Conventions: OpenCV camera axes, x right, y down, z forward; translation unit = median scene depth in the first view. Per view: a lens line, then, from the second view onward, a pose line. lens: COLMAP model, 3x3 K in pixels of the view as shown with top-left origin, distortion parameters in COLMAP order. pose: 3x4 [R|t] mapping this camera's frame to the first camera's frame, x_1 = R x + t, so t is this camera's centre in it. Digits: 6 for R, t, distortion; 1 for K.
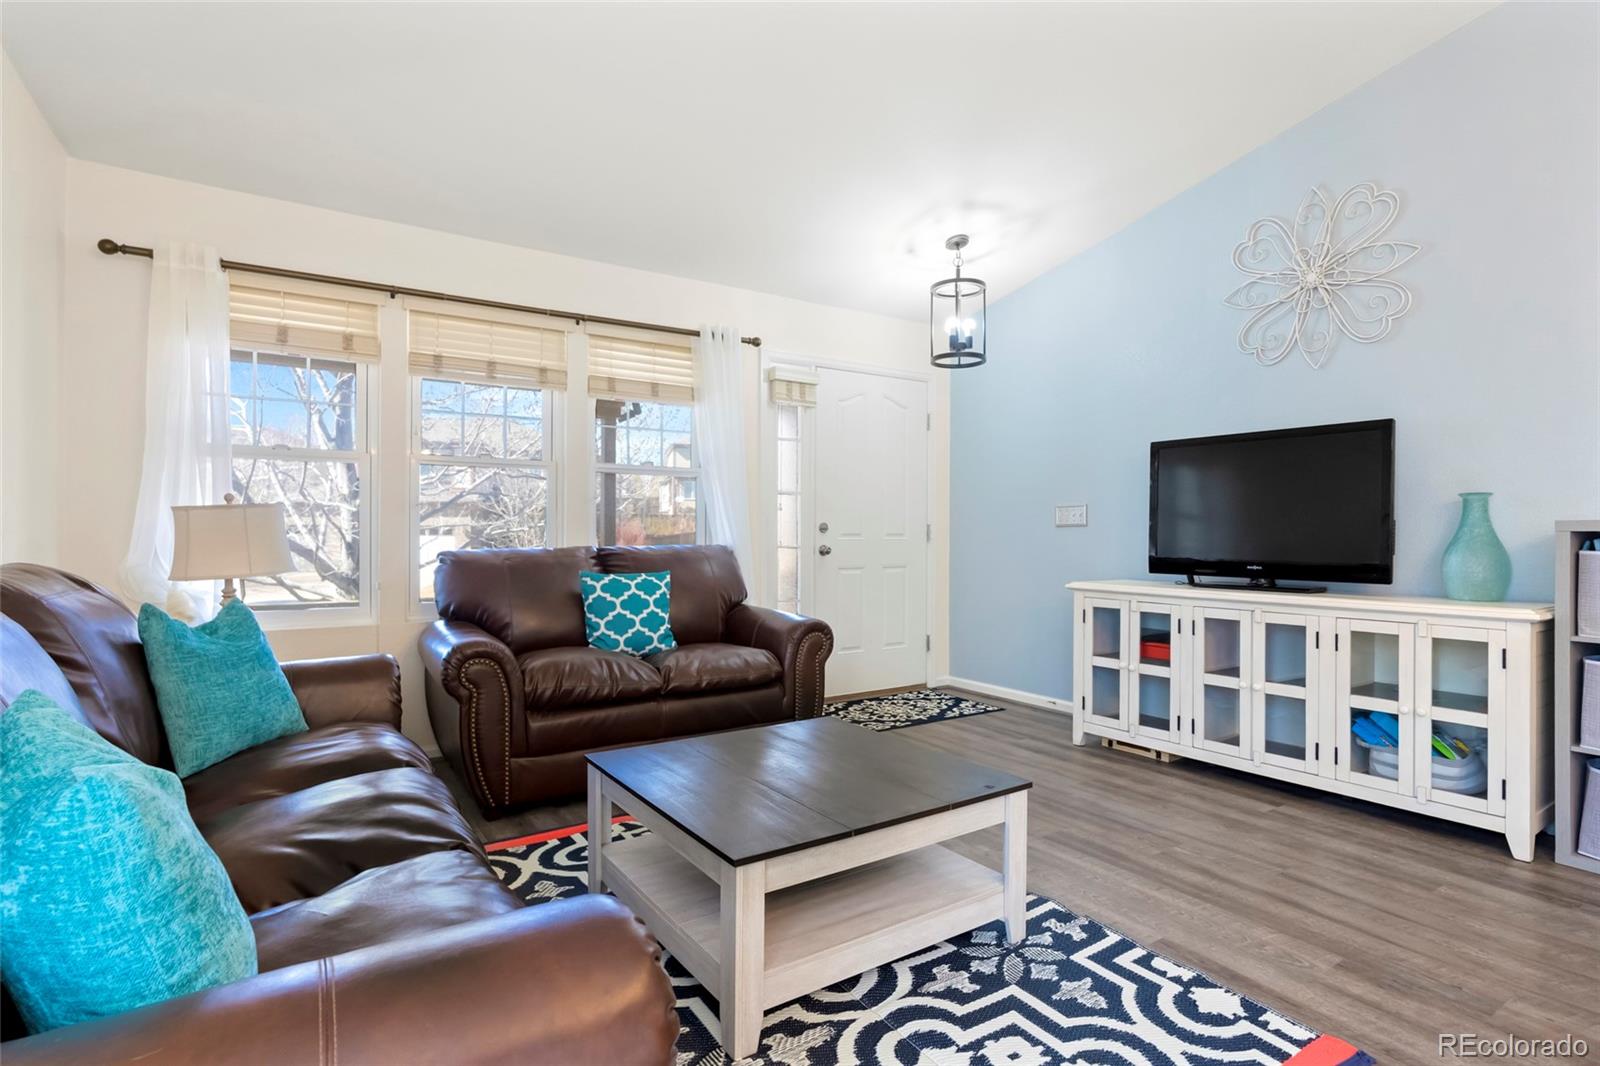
lens RADIAL K [[796.7, 0, 800.6], [0, 796.7, 528.9], [0, 0, 1]] dist [-0.002530, 0.003586]
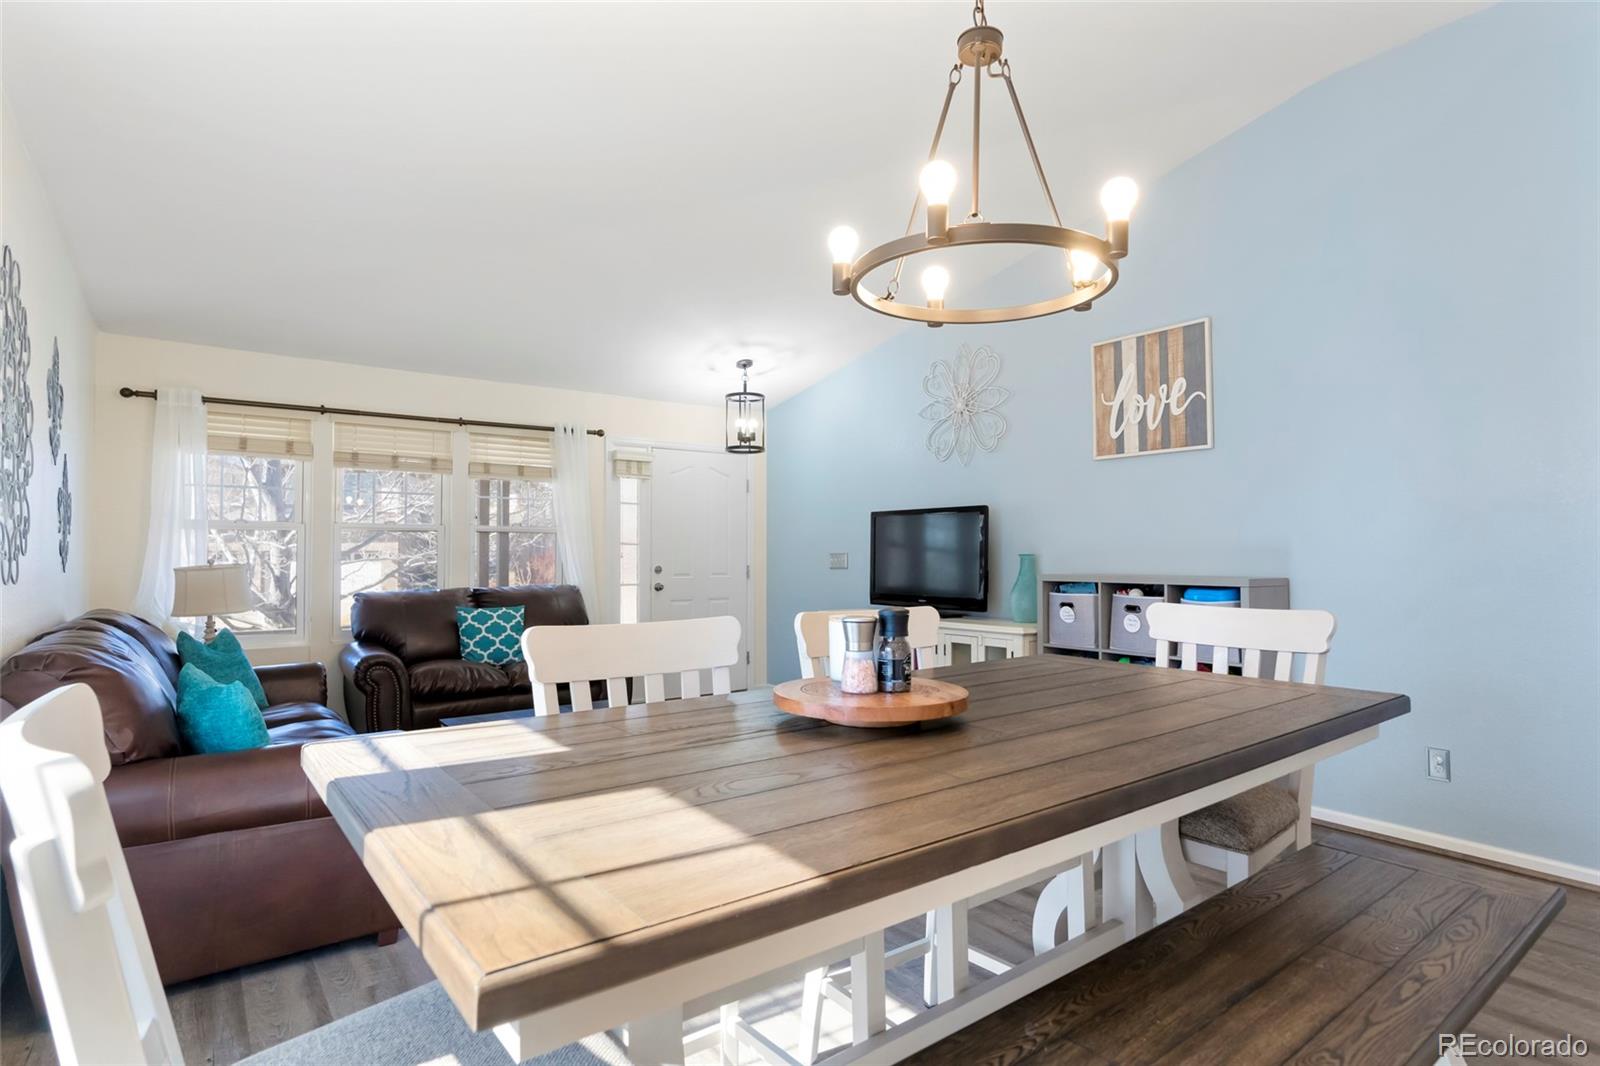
lens RADIAL K [[834.1, 0, 799.4], [0, 834.1, 529.7], [0, 0, 1]] dist [0.004002, 0.001557]
pose [[0.998645, -0.002516, 0.051974, 0.258133], [0.003708, 0.999732, -0.022856, -0.047836], [-0.051902, 0.023017, 0.998387, -0.524294]]
